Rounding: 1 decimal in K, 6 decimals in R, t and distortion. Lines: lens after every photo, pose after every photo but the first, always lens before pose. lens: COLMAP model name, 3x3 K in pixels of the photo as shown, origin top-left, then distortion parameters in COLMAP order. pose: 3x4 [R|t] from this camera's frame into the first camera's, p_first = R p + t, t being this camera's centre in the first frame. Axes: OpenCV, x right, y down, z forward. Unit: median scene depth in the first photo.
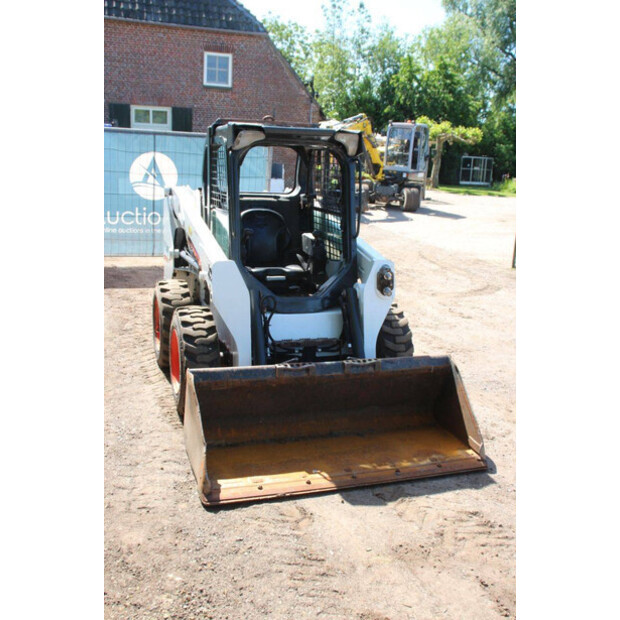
lens RADIAL K [[663.8, 0, 313.9], [0, 663.8, 308.4], [0, 0, 1]] dist [-0.024104, 0.000000]
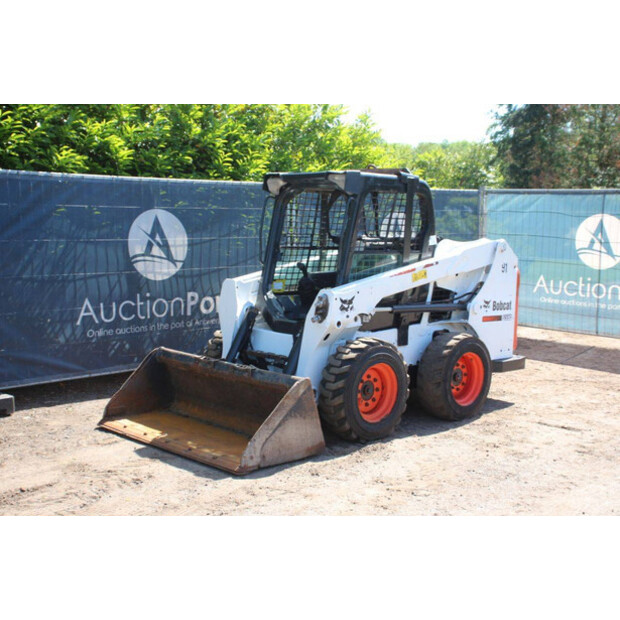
lens RADIAL K [[862.5, 0, 296.6], [0, 862.5, 313.1], [0, 0, 1]] dist [0.089376, 0.000000]
pose [[0.407103, 0.061497, -0.911310, 1.467839], [-0.208407, 0.977666, -0.027125, 0.010687], [0.889289, 0.200966, 0.410827, 0.453314]]
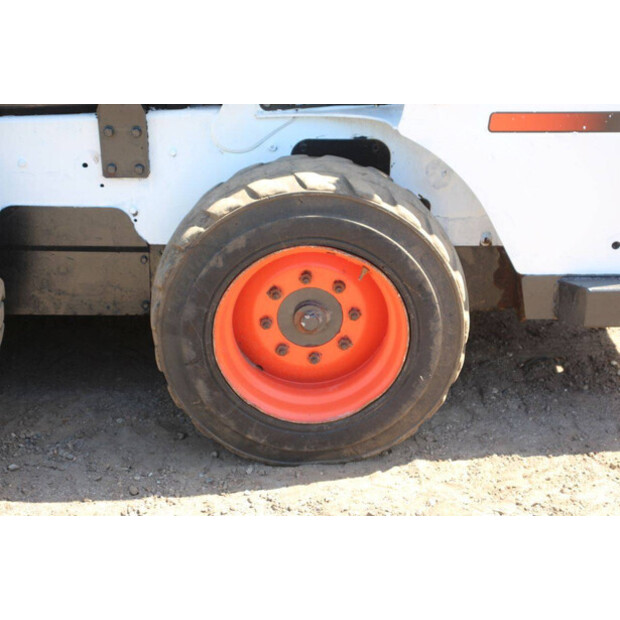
lens RADIAL K [[1329.1, 0, 295.0], [0, 1329.1, 303.9], [0, 0, 1]] dist [0.367973, 0.000000]
pose [[-0.305349, 0.342522, -0.888505, 0.665633], [-0.230372, 0.878779, 0.417944, -0.313135], [0.923954, 0.332305, -0.189427, 1.660531]]
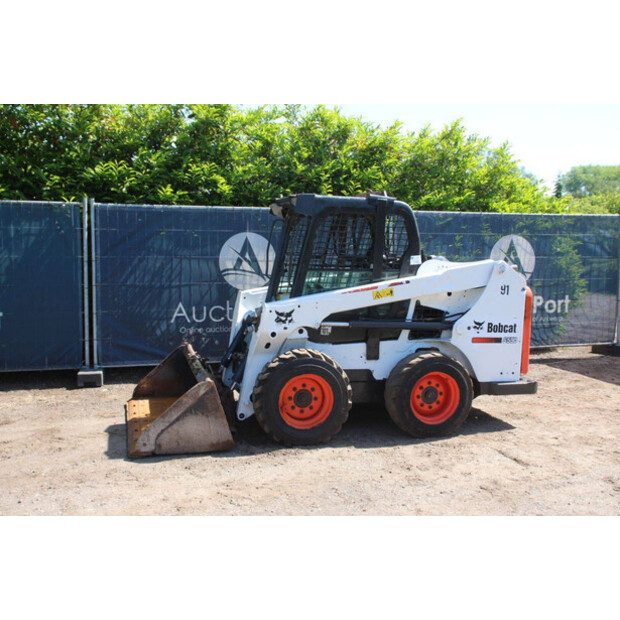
lens RADIAL K [[663.8, 0, 302.8], [0, 663.8, 313.9], [0, 0, 1]] dist [-0.024104, 0.000000]
pose [[-0.068016, 0.065336, -0.995543, 1.369681], [-0.250328, 0.964815, 0.080422, -0.189667], [0.965769, 0.254682, -0.049267, 1.287262]]
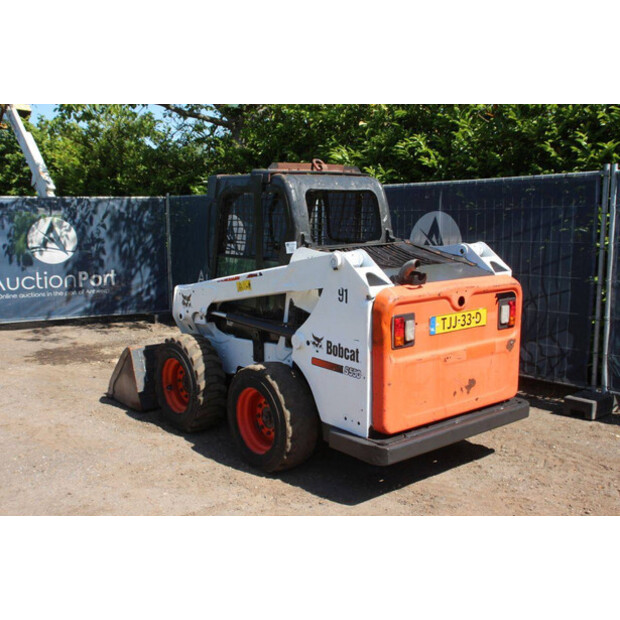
lens RADIAL K [[696.6, 0, 312.8], [0, 696.6, 312.6], [0, 0, 1]] dist [0.003018, 0.000000]
pose [[-0.938315, 0.012983, -0.345538, 0.297655], [-0.112515, 0.933448, 0.340609, -0.551666], [0.326964, 0.358477, -0.874408, 2.508845]]
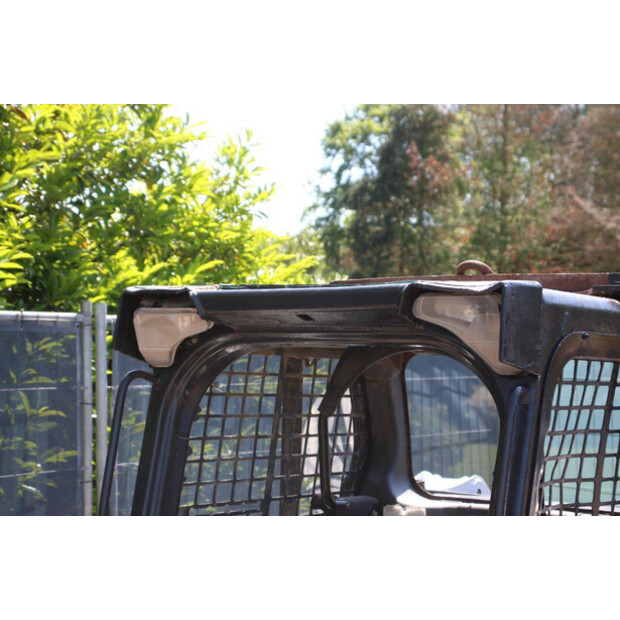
lens RADIAL K [[1415.8, 0, 310.1], [0, 1415.8, 311.4], [0, 0, 1]] dist [0.509535, 0.000000]
pose [[0.625824, -0.062976, -0.777417, 0.478795], [-0.167088, 0.962770, -0.212498, -0.141666], [0.761857, 0.262884, 0.592002, 0.681051]]
